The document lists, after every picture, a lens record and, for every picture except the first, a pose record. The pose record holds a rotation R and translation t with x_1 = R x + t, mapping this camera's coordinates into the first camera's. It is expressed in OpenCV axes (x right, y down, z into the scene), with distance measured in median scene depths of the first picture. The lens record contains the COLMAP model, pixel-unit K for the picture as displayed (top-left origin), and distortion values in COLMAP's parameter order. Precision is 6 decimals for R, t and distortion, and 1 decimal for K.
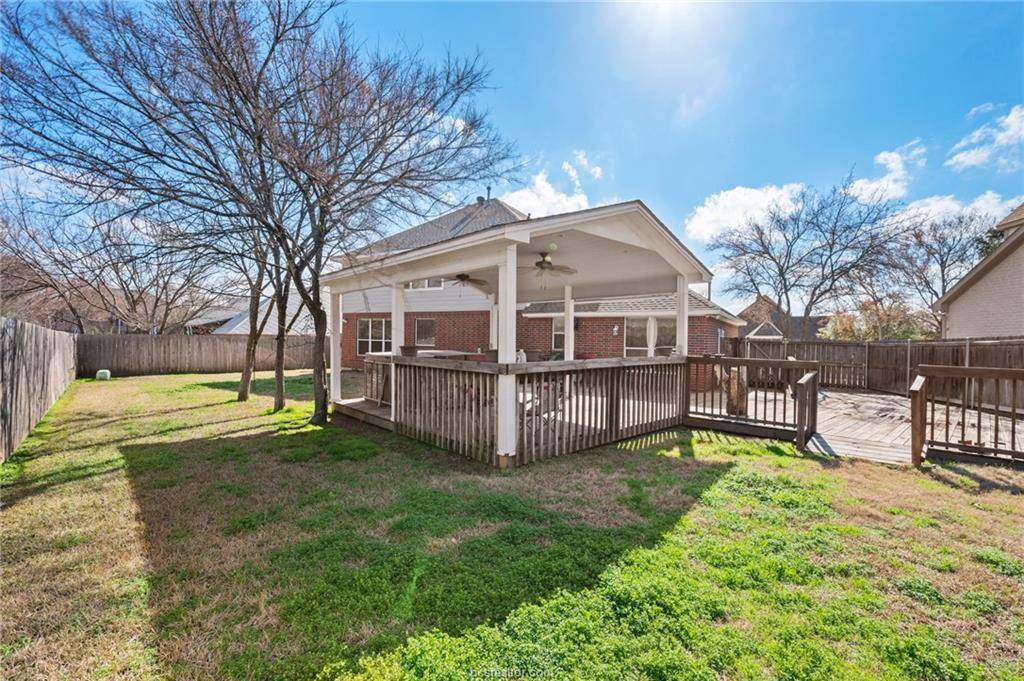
lens RADIAL K [[434.5, 0, 512.0], [0, 434.5, 340.5], [0, 0, 1]] dist [0.000040, 0.000021]
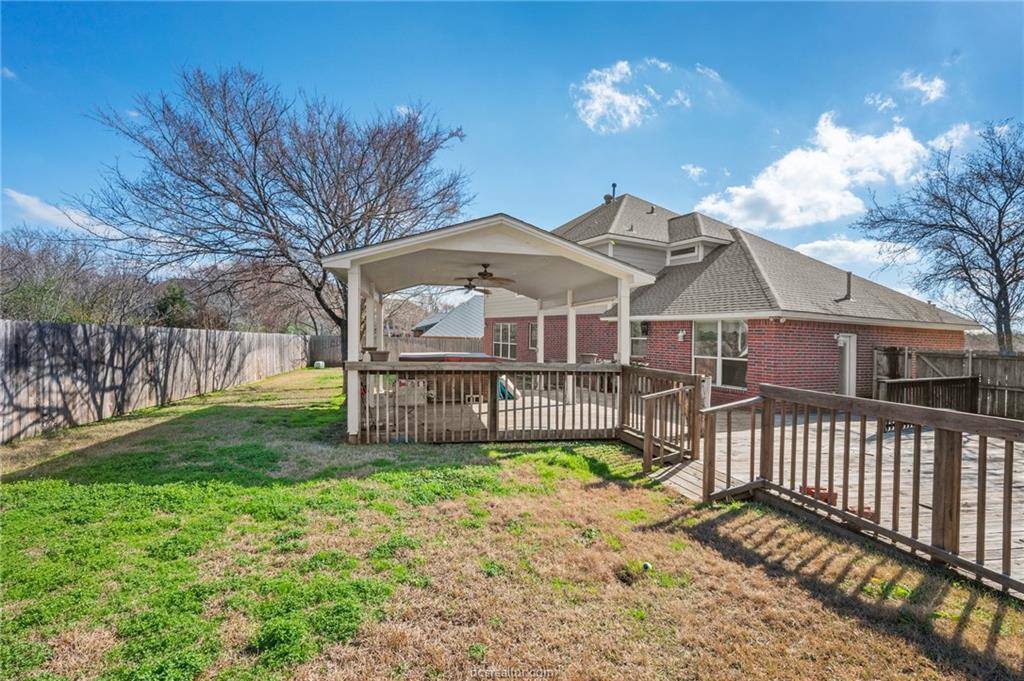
lens RADIAL K [[465.2, 0, 512.0], [0, 465.2, 340.5], [0, 0, 1]] dist [-0.001293, -0.000077]
pose [[0.864558, 0.011935, -0.502392, 0.528522], [-0.016182, 0.999861, -0.004094, -0.006016], [0.502273, 0.011669, 0.864630, 0.023481]]
